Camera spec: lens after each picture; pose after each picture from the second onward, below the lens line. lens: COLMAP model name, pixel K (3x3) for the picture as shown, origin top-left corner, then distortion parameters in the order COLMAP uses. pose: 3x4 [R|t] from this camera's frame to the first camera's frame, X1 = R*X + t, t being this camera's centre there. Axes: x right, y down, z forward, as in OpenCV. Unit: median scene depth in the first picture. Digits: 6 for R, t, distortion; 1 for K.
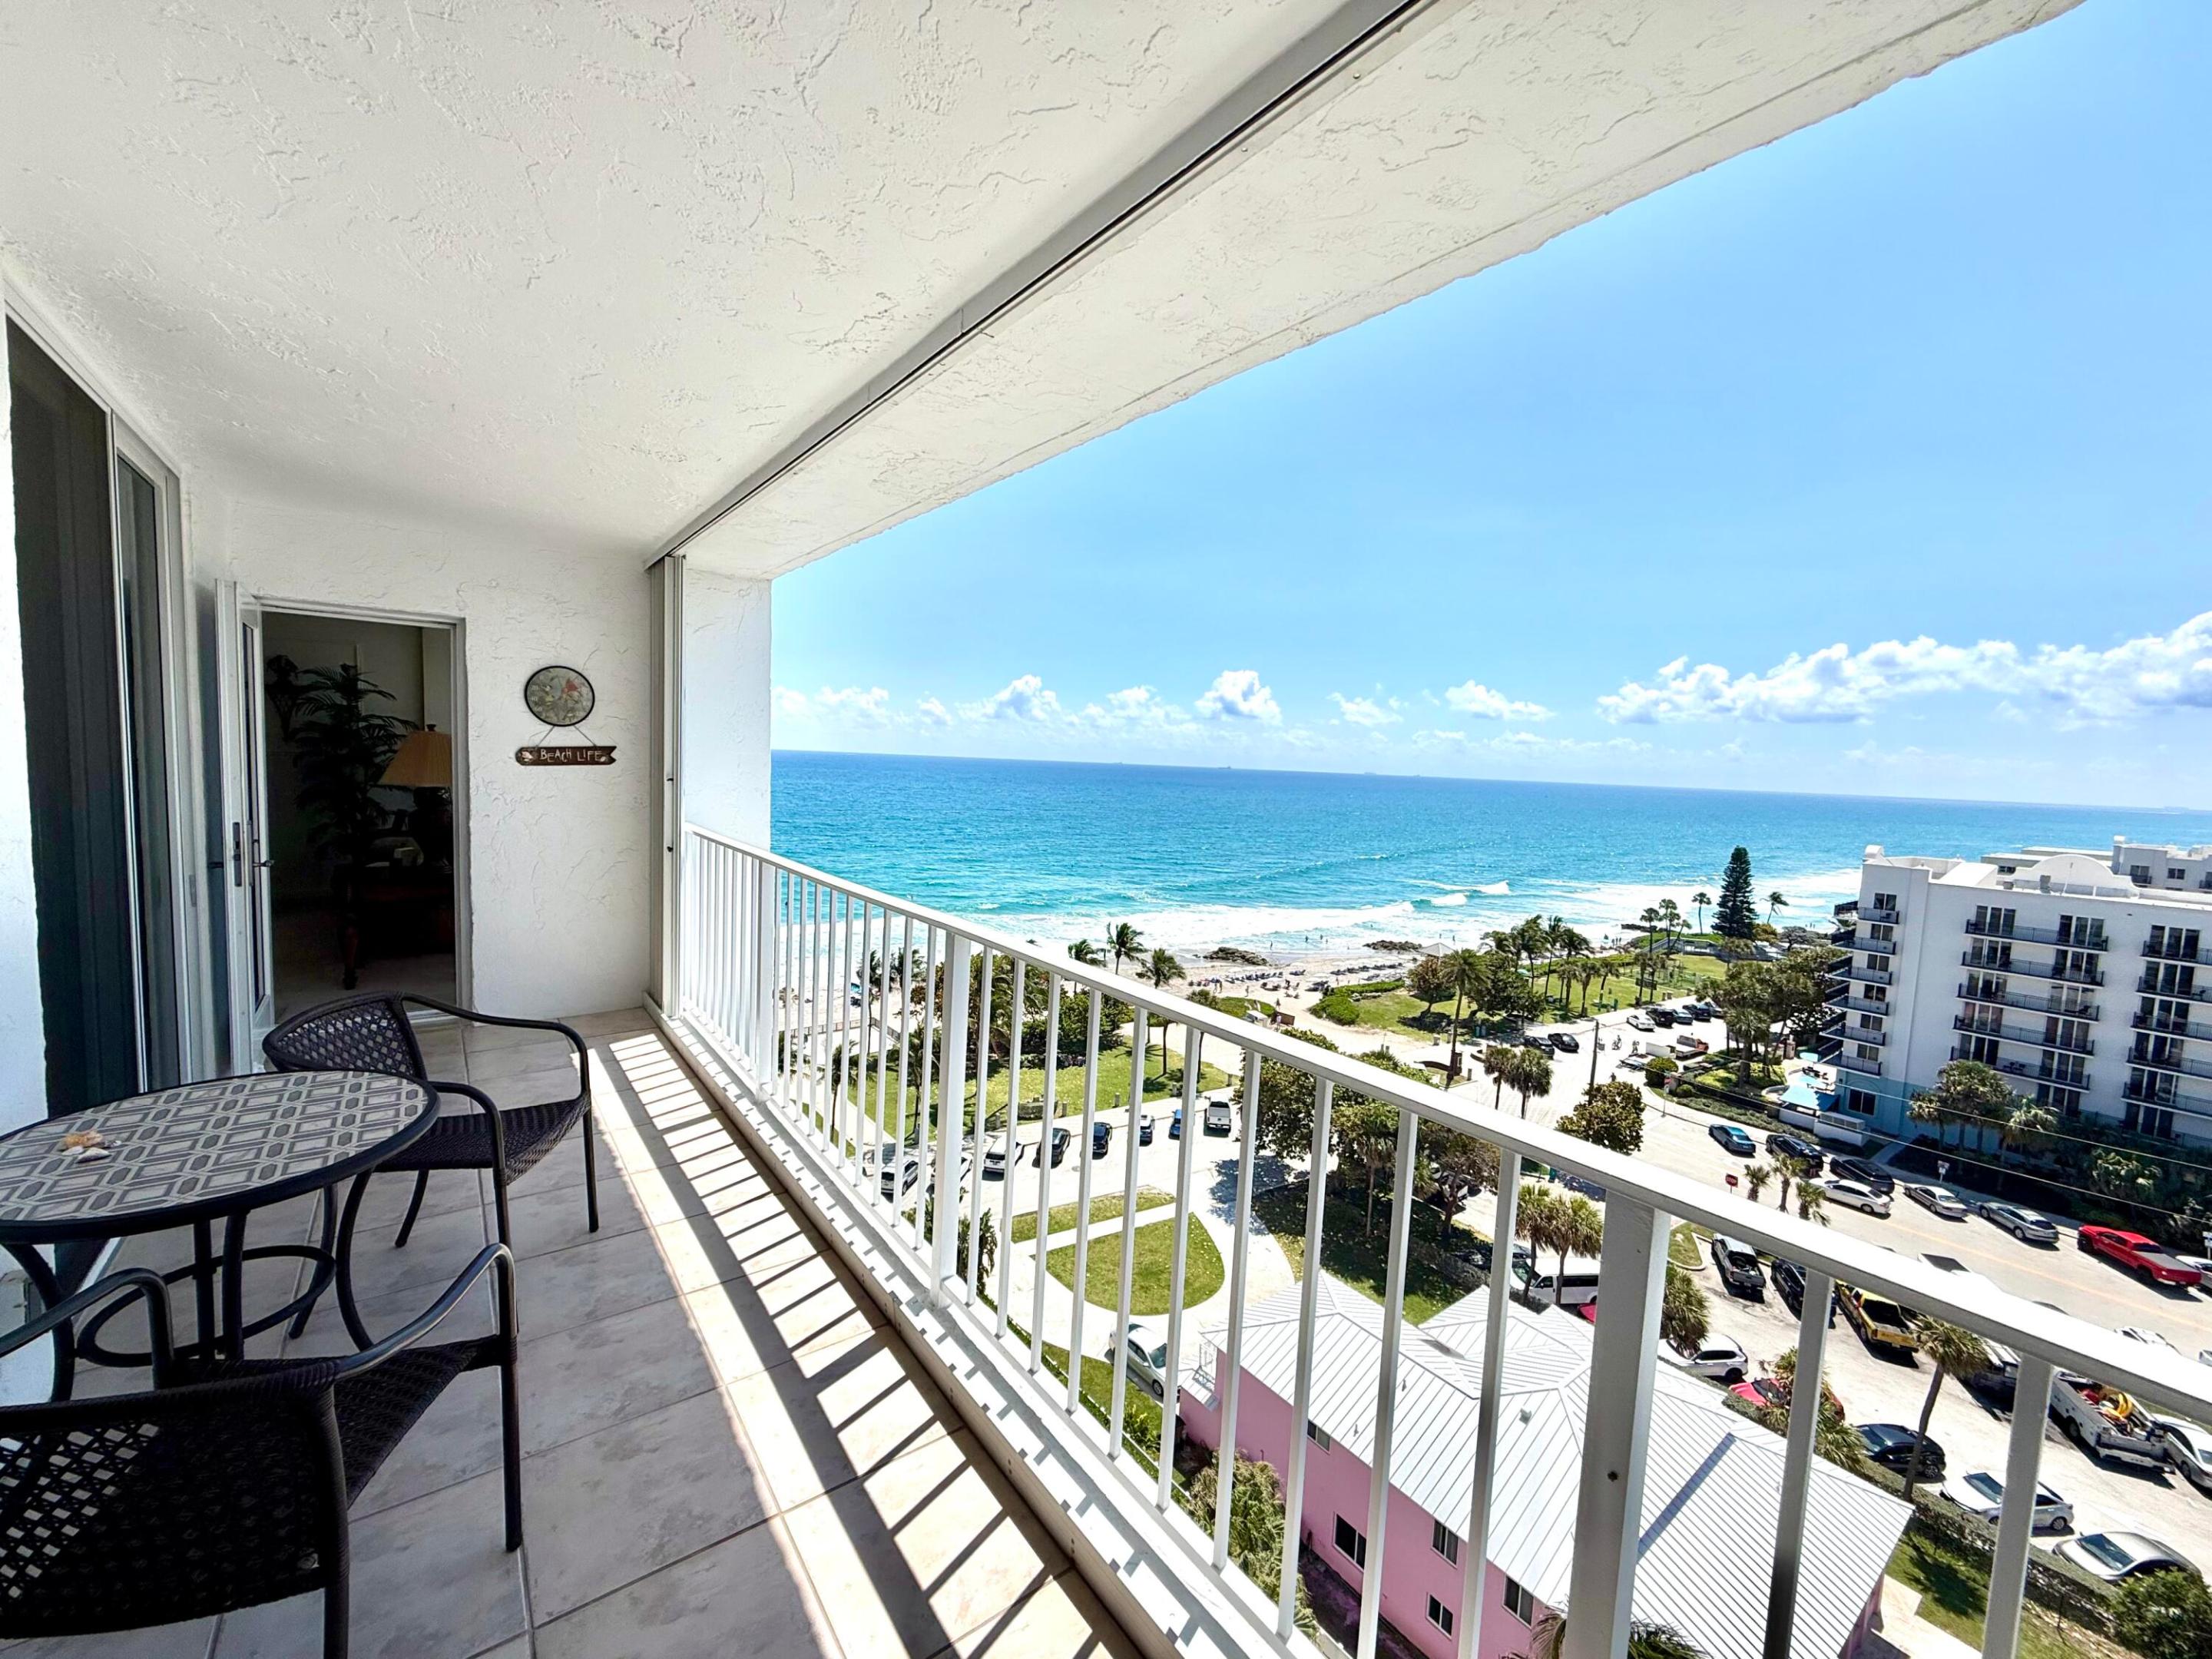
lens RADIAL K [[884.4, 0, 1097.7], [0, 884.4, 828.8], [0, 0, 1]] dist [0.000011, 0.000178]
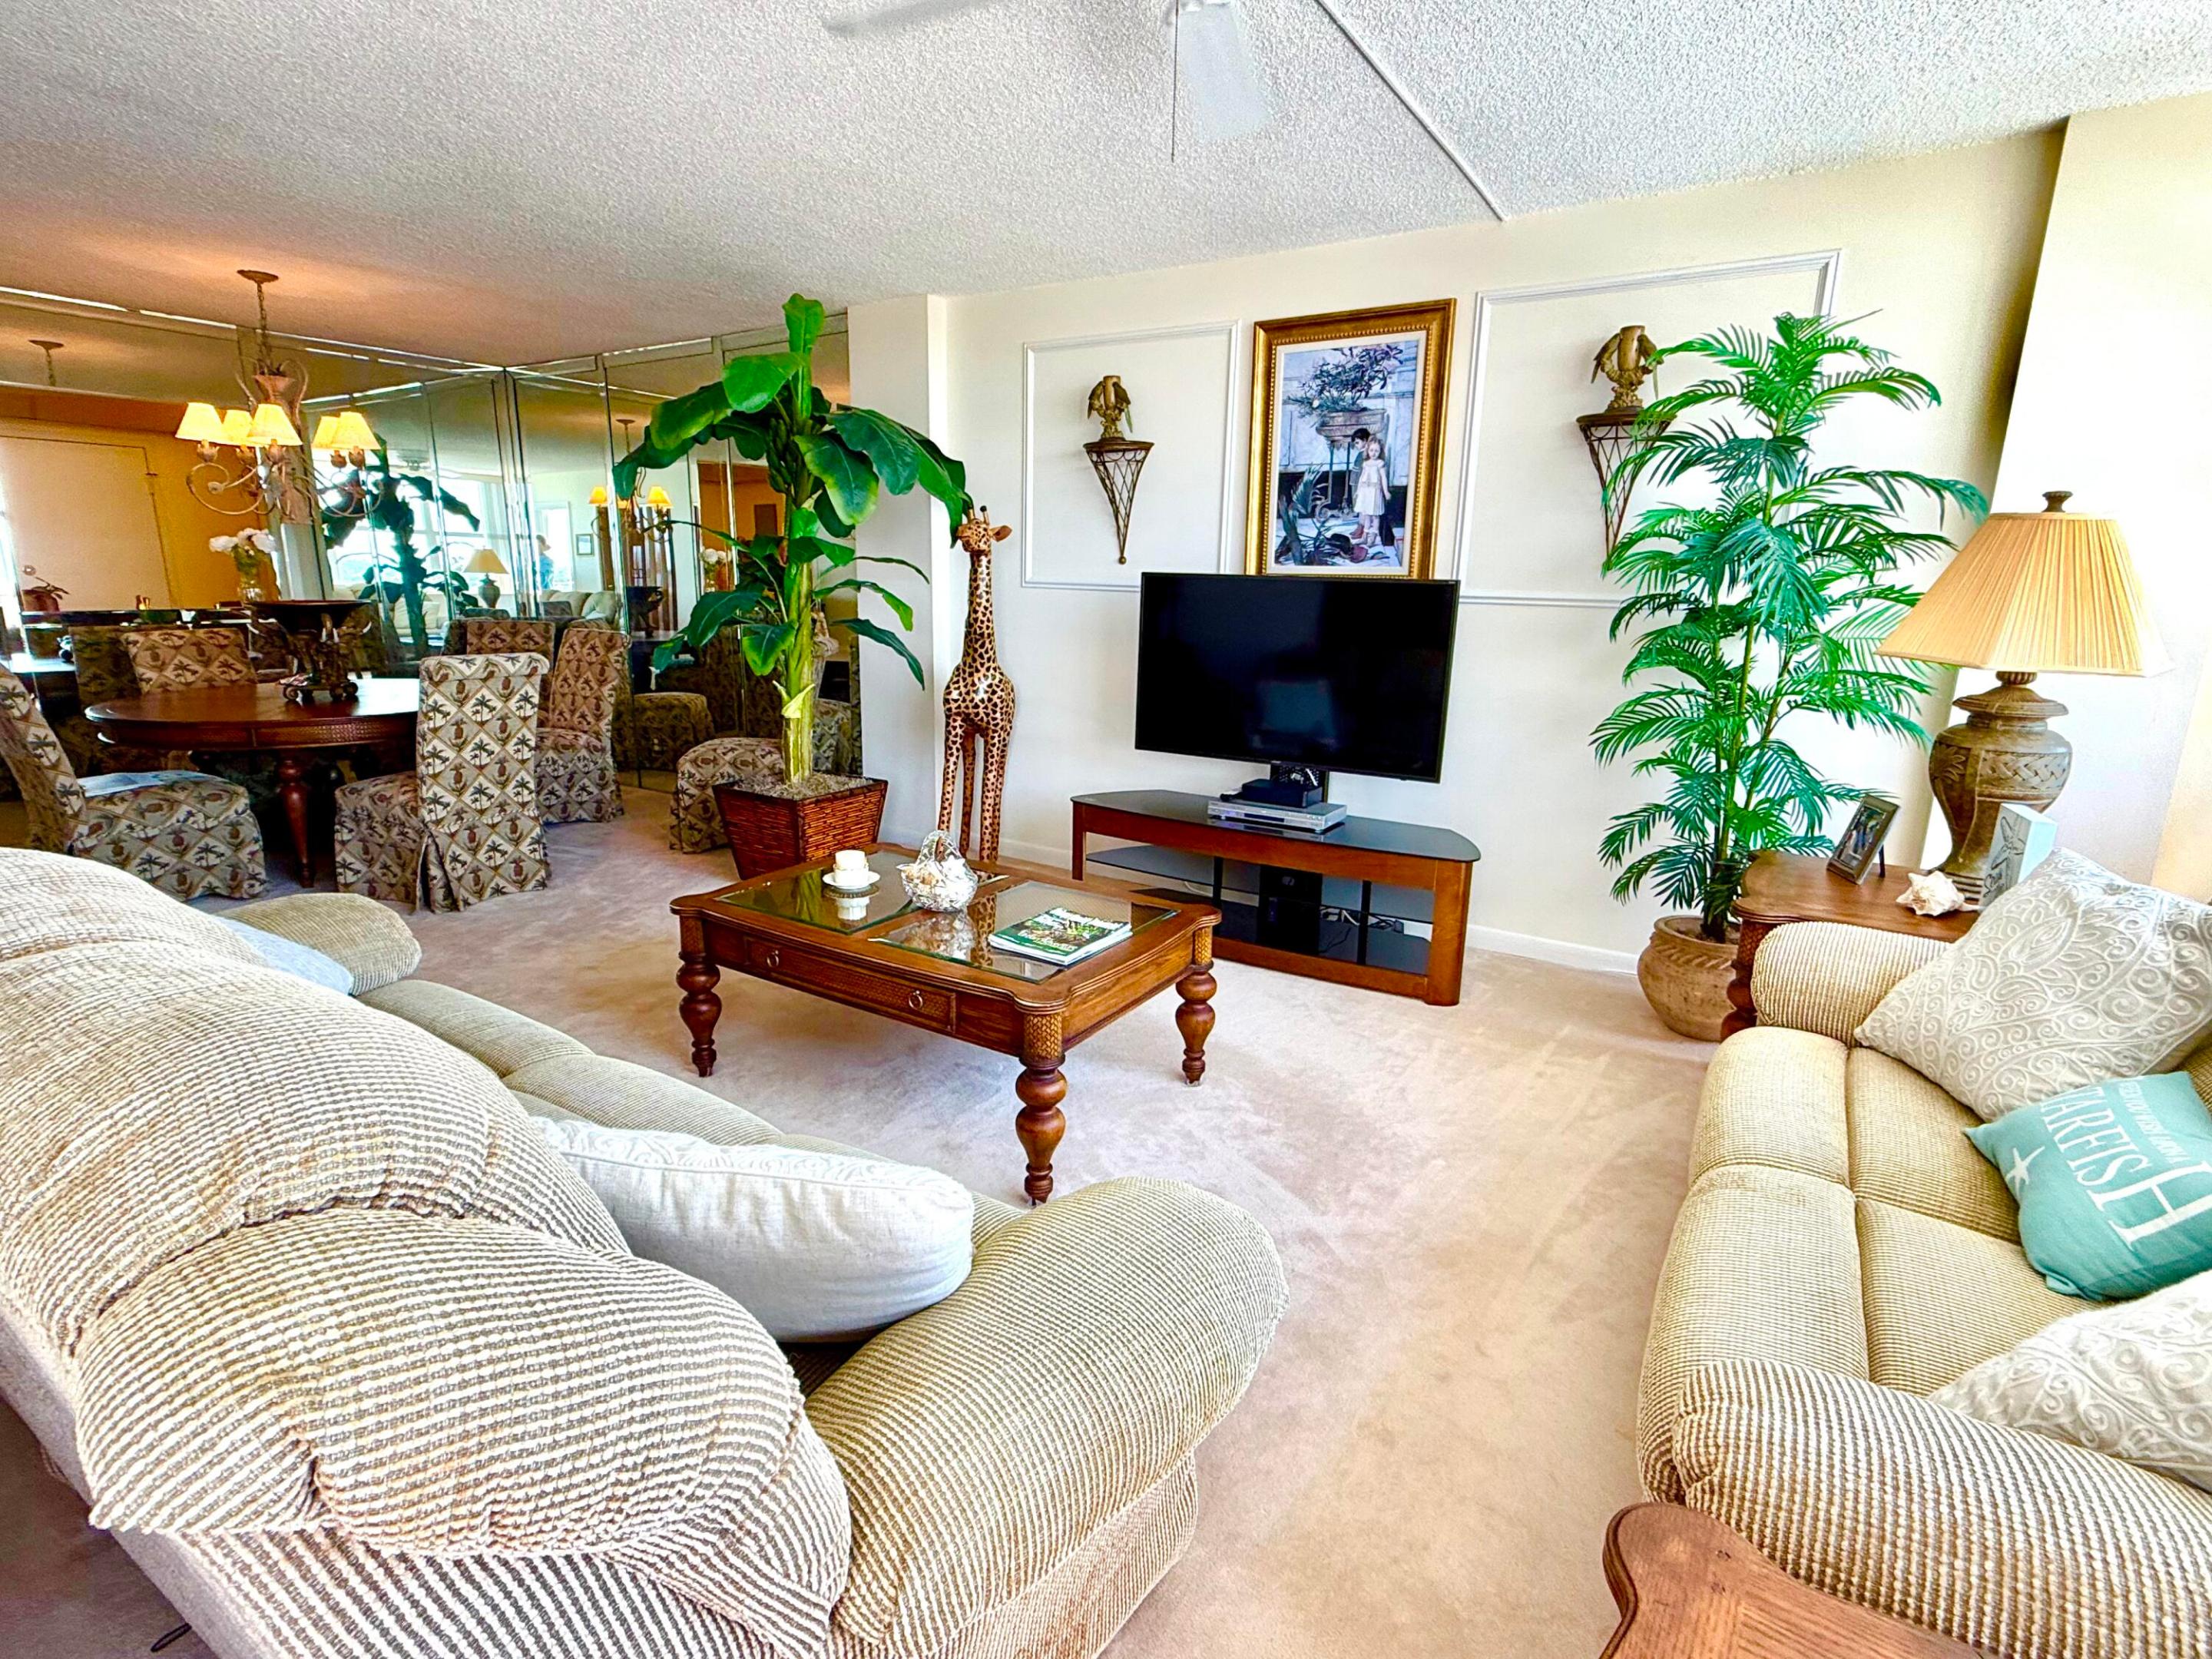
lens RADIAL K [[1086.3, 0, 1098.5], [0, 1086.3, 832.1], [0, 0, 1]] dist [0.001863, -0.001175]
pose [[0.346106, 0.184936, -0.919788, -0.055529], [-0.079330, 0.982637, 0.167722, -0.005071], [0.934836, 0.014917, 0.354767, 0.064645]]
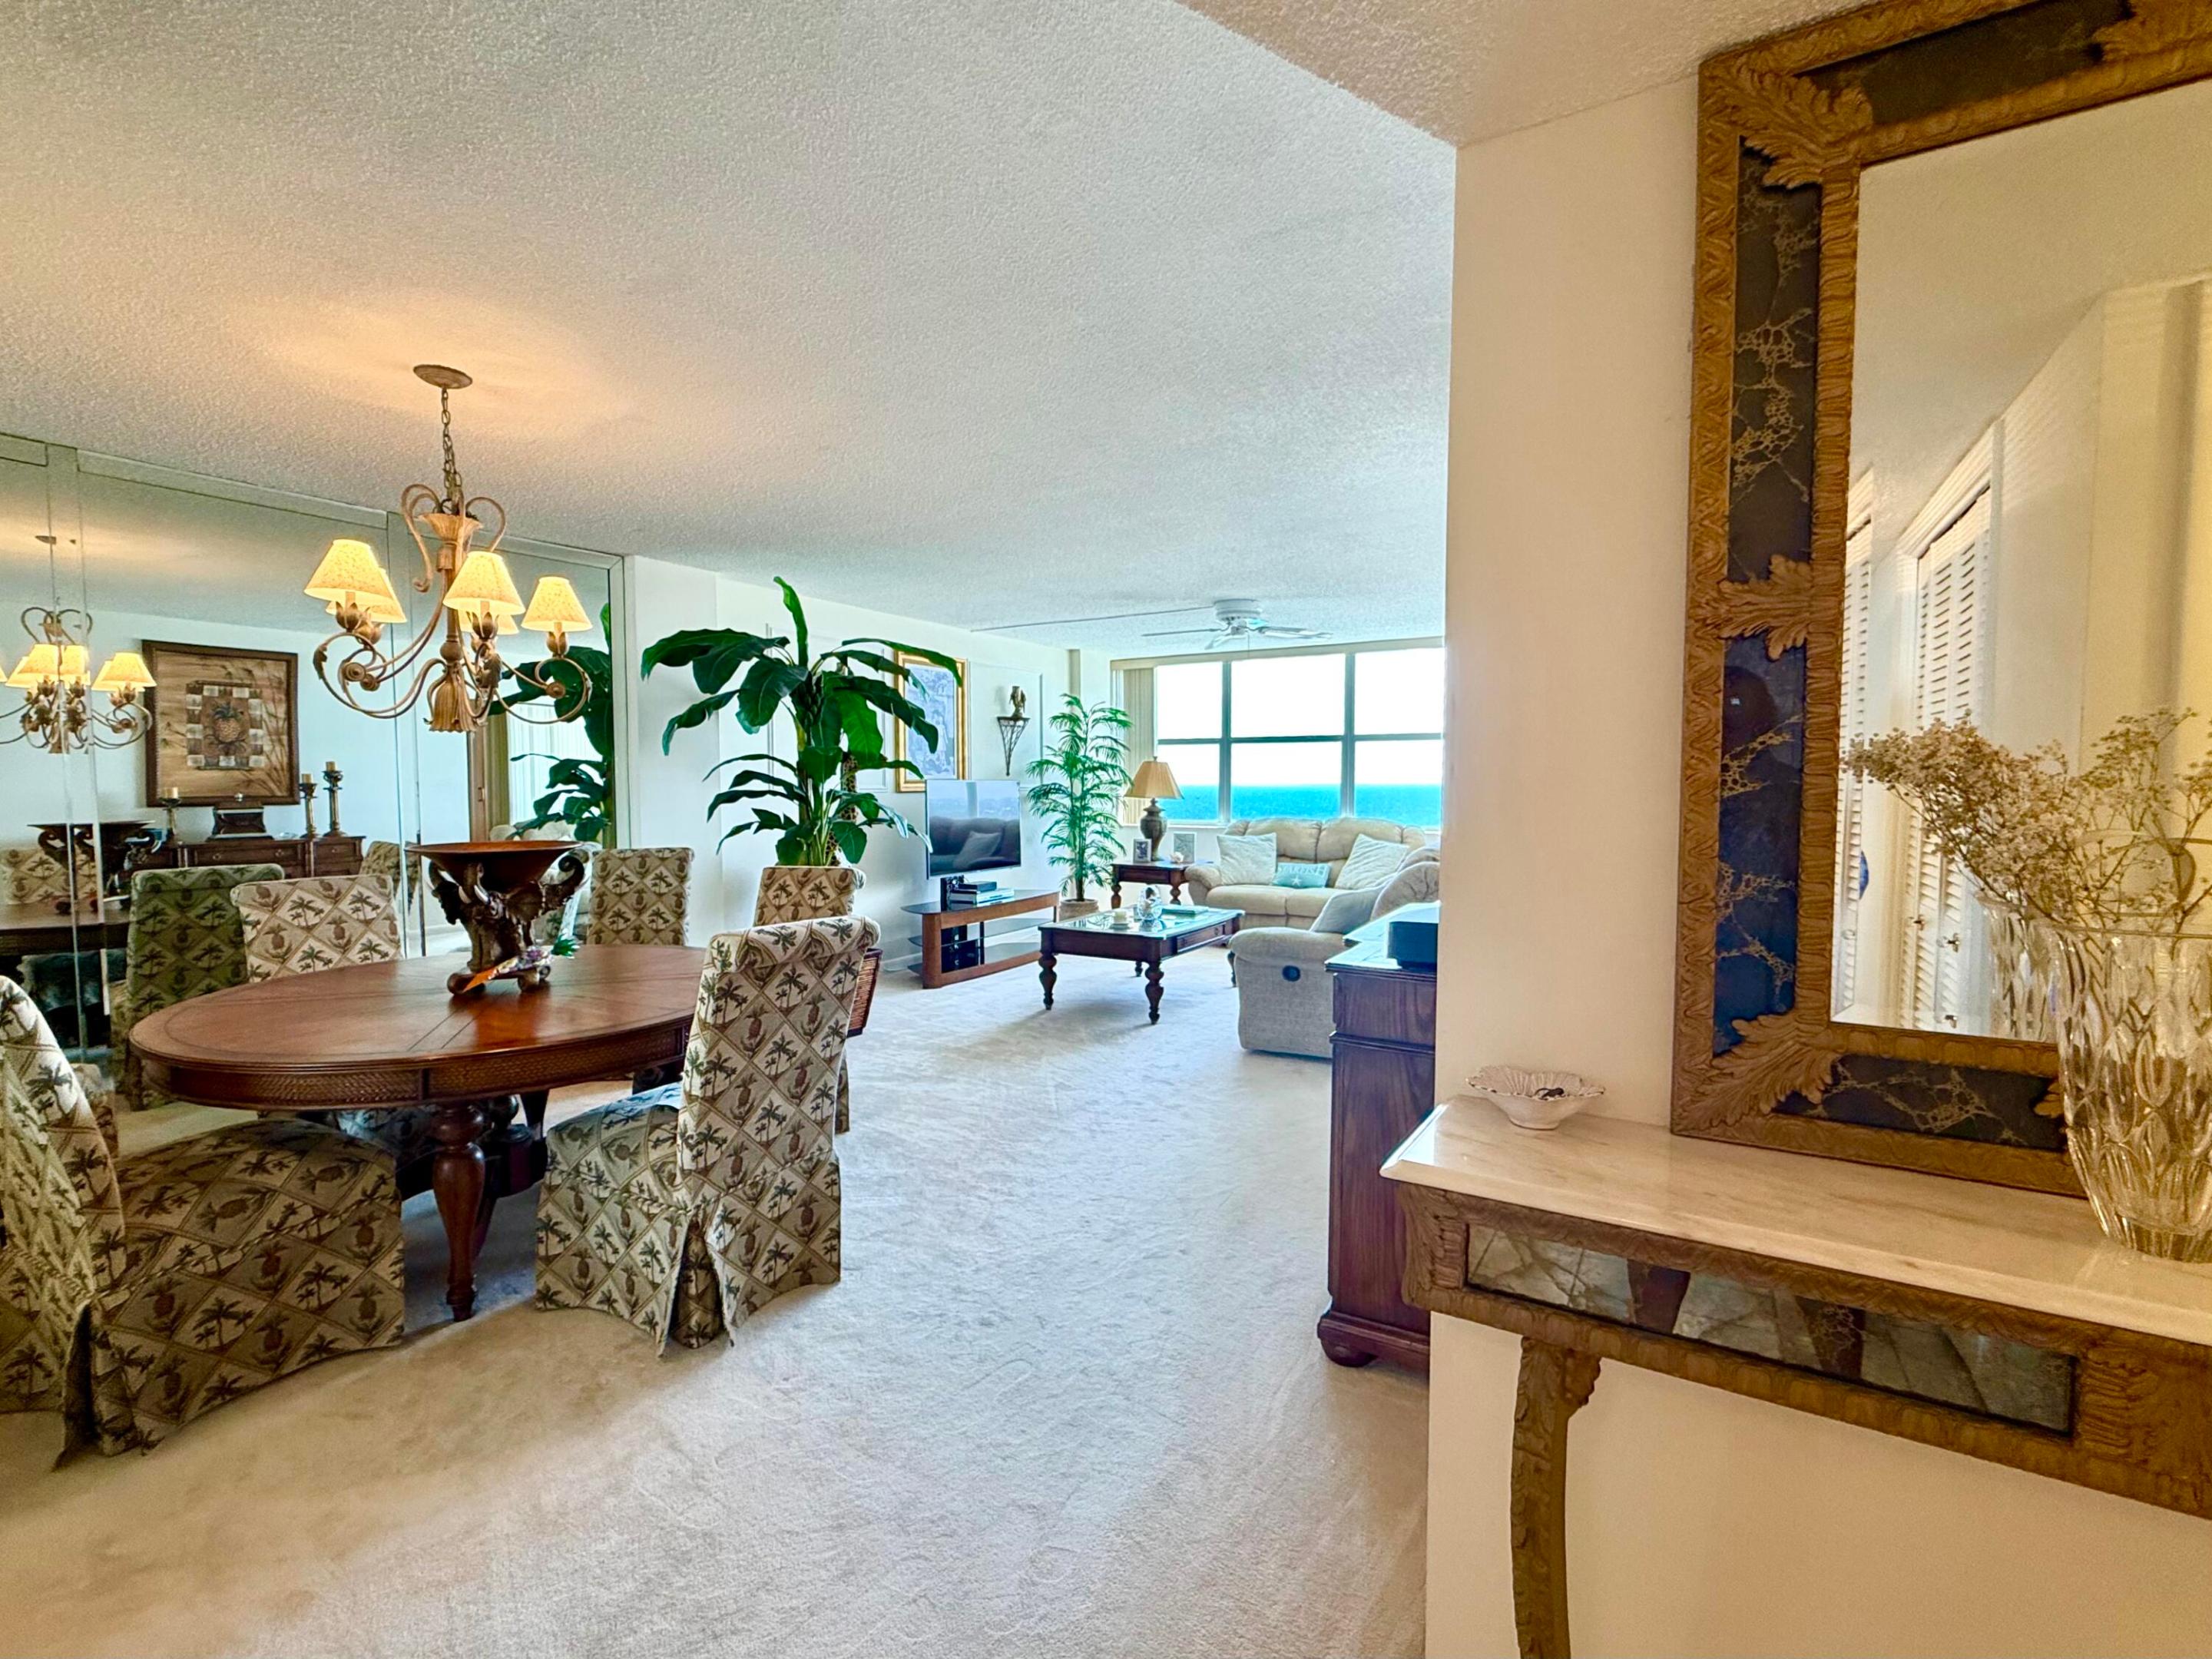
lens RADIAL K [[987.6, 0, 1103.4], [0, 987.6, 832.2], [0, 0, 1]] dist [-0.000791, 0.000081]
pose [[0.925756, -0.062969, 0.372842, -0.126251], [0.071378, 0.997411, -0.008776, -0.002313], [-0.371324, 0.034737, 0.927853, -0.002380]]
